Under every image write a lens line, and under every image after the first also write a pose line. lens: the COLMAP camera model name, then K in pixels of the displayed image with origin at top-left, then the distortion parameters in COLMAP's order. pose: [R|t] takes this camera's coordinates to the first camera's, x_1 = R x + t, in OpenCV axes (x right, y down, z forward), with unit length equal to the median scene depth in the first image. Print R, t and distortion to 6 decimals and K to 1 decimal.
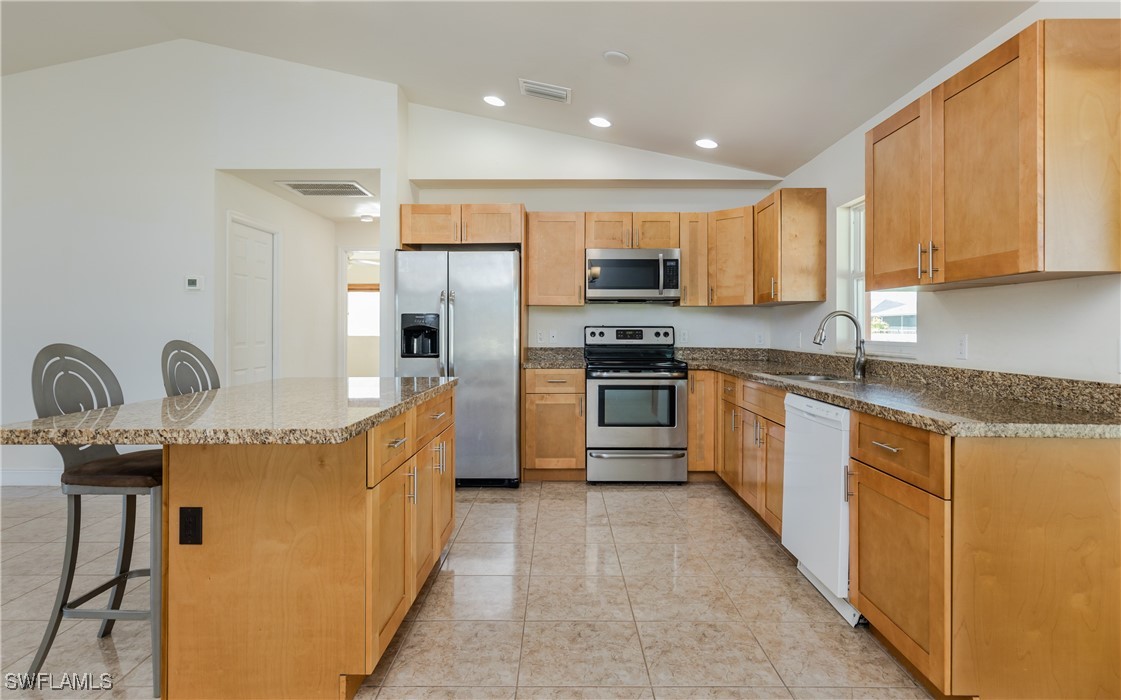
lens RADIAL K [[603.8, 0, 562.6], [0, 603.8, 327.3], [0, 0, 1]] dist [-0.000652, 0.000115]
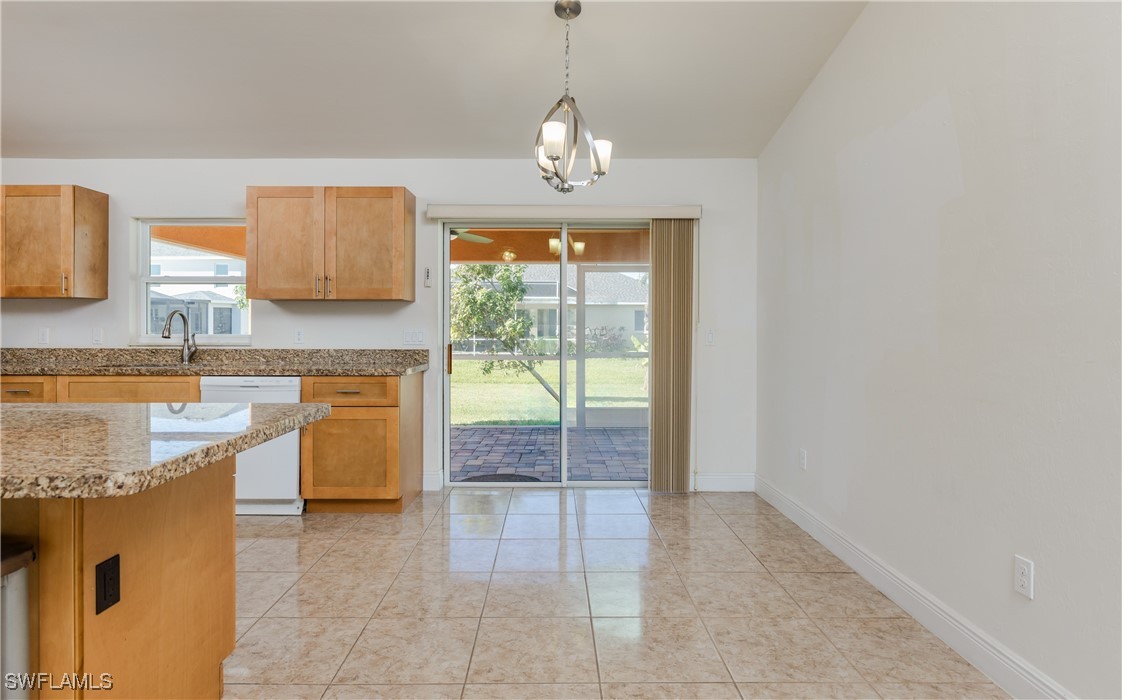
lens RADIAL K [[588.0, 0, 559.5], [0, 588.0, 324.3], [0, 0, 1]] dist [-0.003131, -0.000028]
pose [[-0.007730, 0.001146, 0.999969, -0.732651], [-0.004049, 0.999991, -0.001177, -0.000809], [-0.999962, -0.004058, -0.007725, 0.233530]]
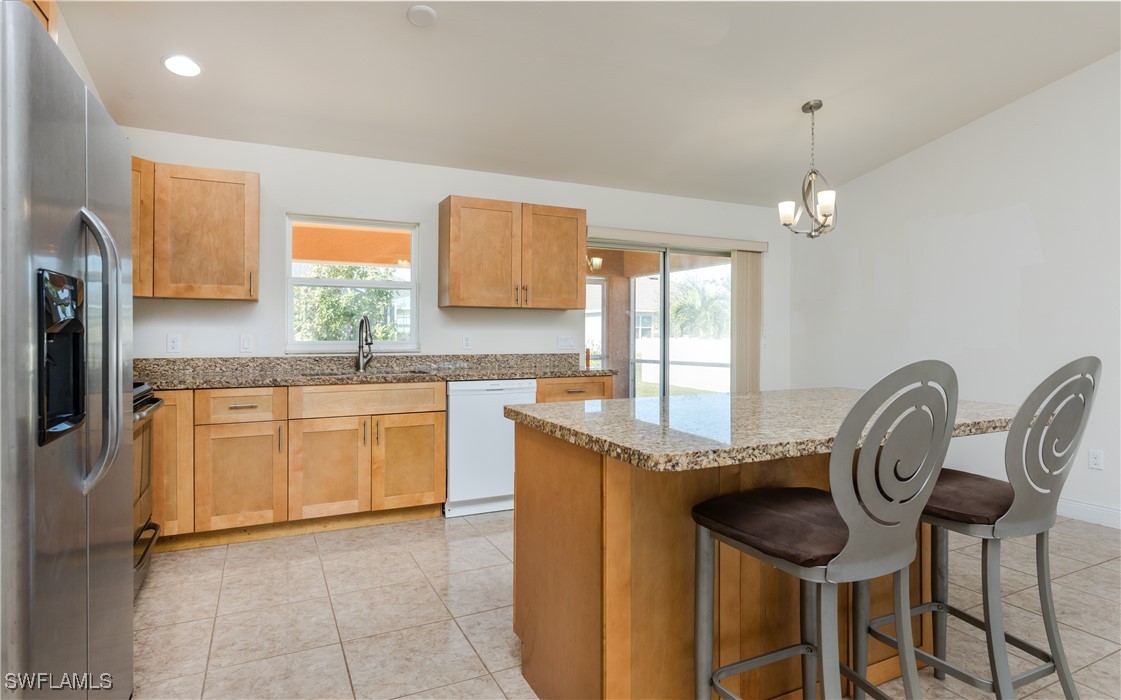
lens RADIAL K [[593.0, 0, 556.0], [0, 593.0, 329.9], [0, 0, 1]] dist [-0.001799, -0.000420]
pose [[-0.438817, -0.000005, 0.898577, -0.732898], [-0.006603, 0.999973, -0.003219, 0.001577], [-0.898552, -0.007346, -0.438805, 1.164706]]
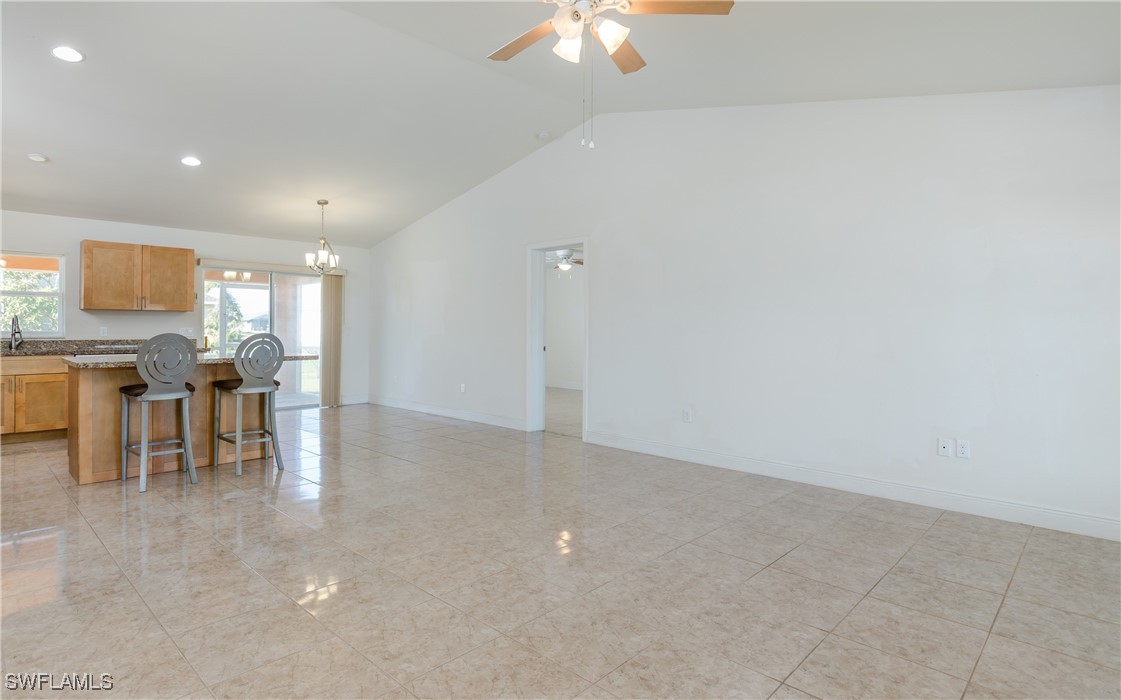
lens RADIAL K [[587.5, 0, 559.0], [0, 587.5, 324.3], [0, 0, 1]] dist [-0.003131, -0.000028]
pose [[-0.717016, -0.001755, 0.697054, -1.967466], [-0.008419, 0.999946, -0.006143, -0.001034], [-0.697005, -0.010274, -0.716992, 1.119962]]
